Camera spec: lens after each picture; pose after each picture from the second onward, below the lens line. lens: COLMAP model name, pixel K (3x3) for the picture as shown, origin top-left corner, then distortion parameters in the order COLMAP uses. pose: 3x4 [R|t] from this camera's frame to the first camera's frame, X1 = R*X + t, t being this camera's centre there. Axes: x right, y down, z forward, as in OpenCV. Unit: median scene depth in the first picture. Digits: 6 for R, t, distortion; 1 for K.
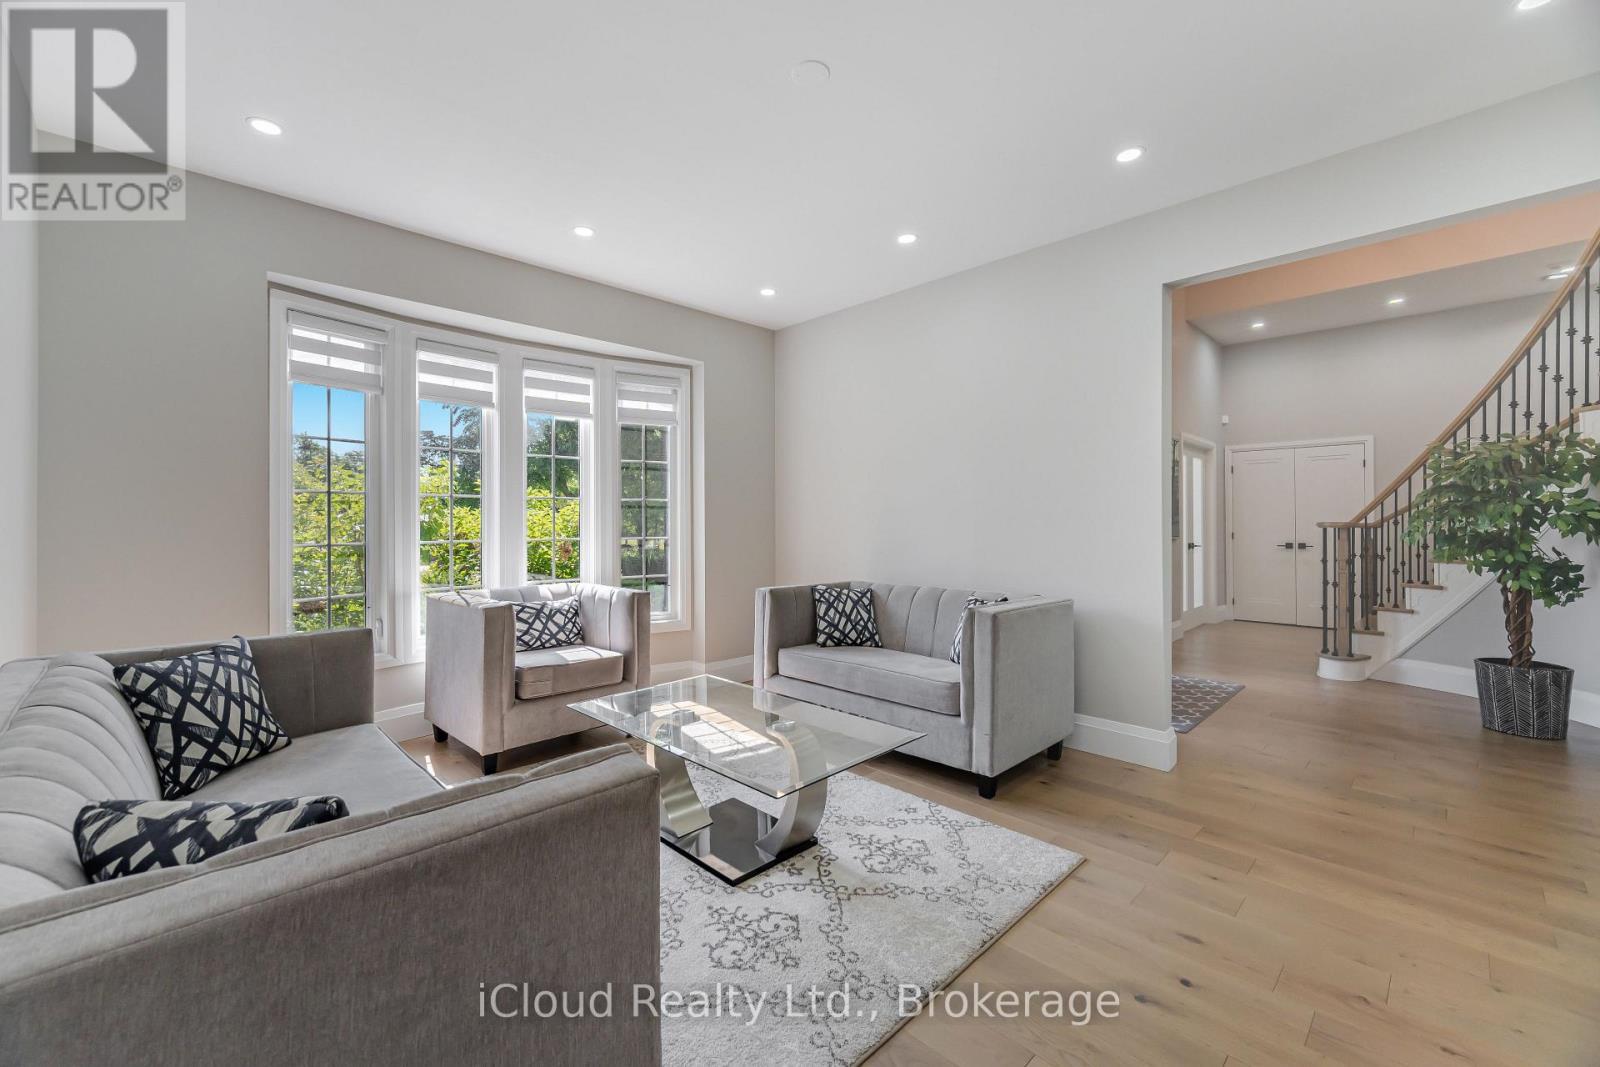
lens RADIAL K [[641.3, 0, 800.3], [0, 641.3, 528.9], [0, 0, 1]] dist [-0.005381, -0.000119]
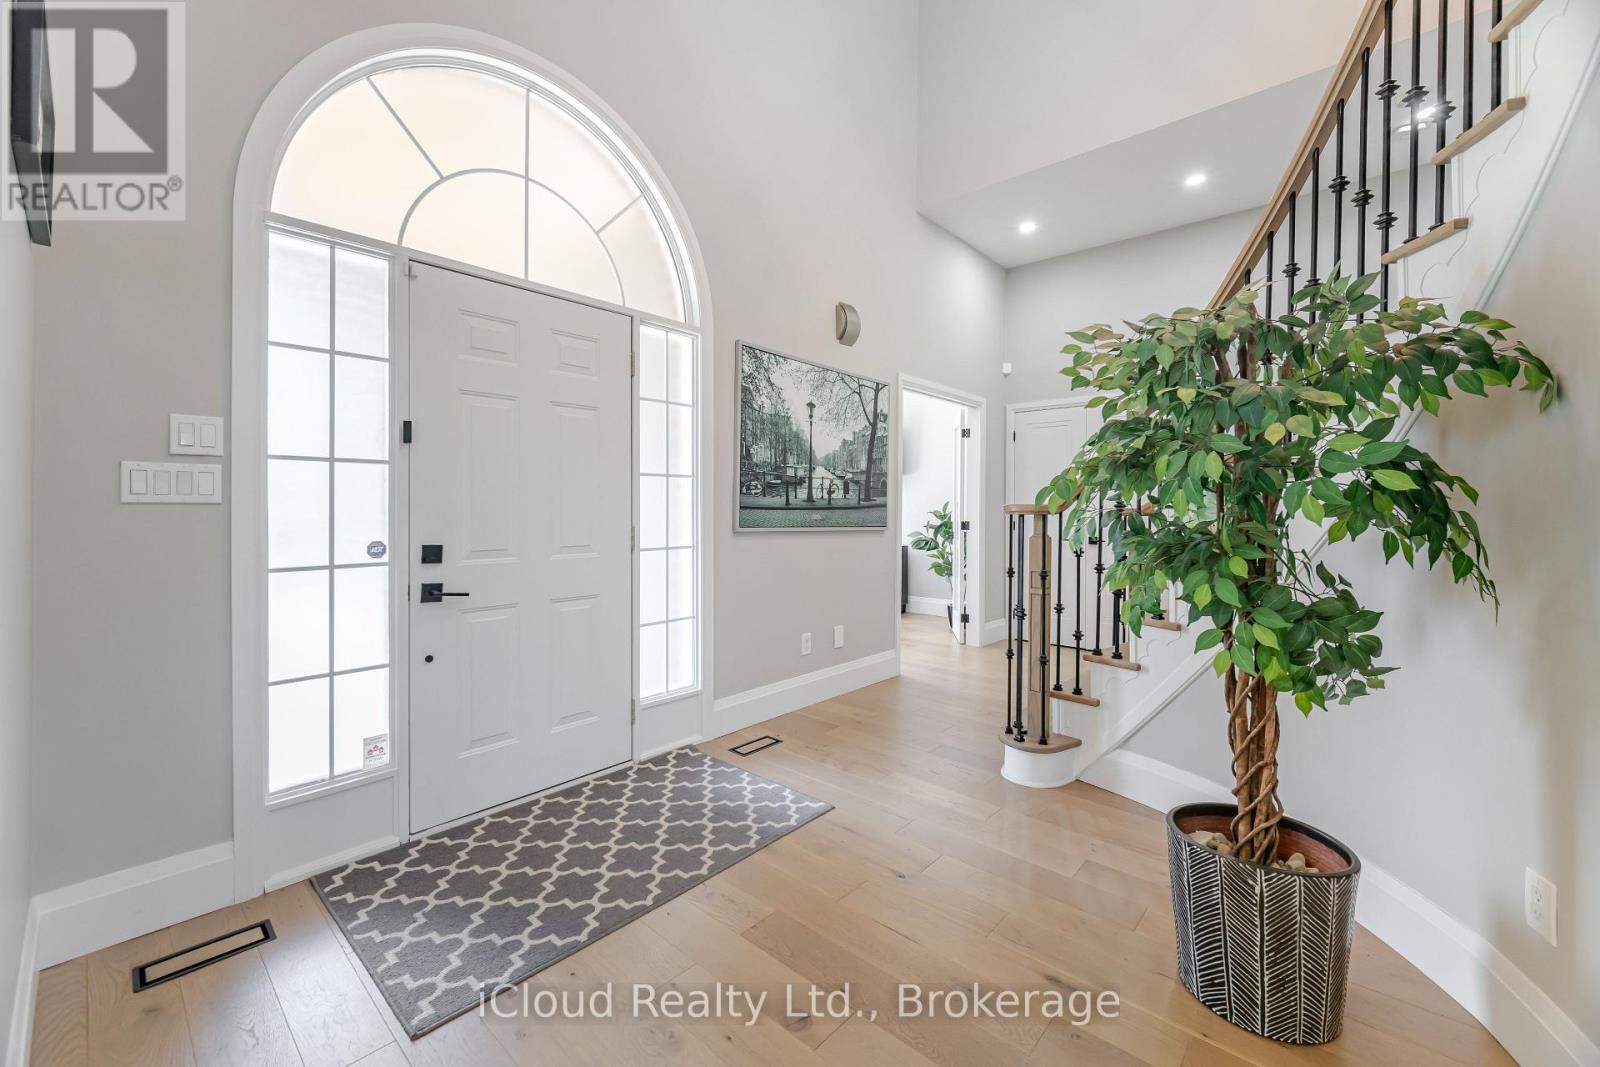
lens RADIAL K [[641.3, 0, 799.2], [0, 641.3, 523.9], [0, 0, 1]] dist [-0.005381, -0.000119]
pose [[0.997321, 0.002663, 0.073097, 0.740233], [-0.003617, 0.999910, 0.012914, -0.000959], [-0.073056, -0.013144, 0.997241, 0.555963]]
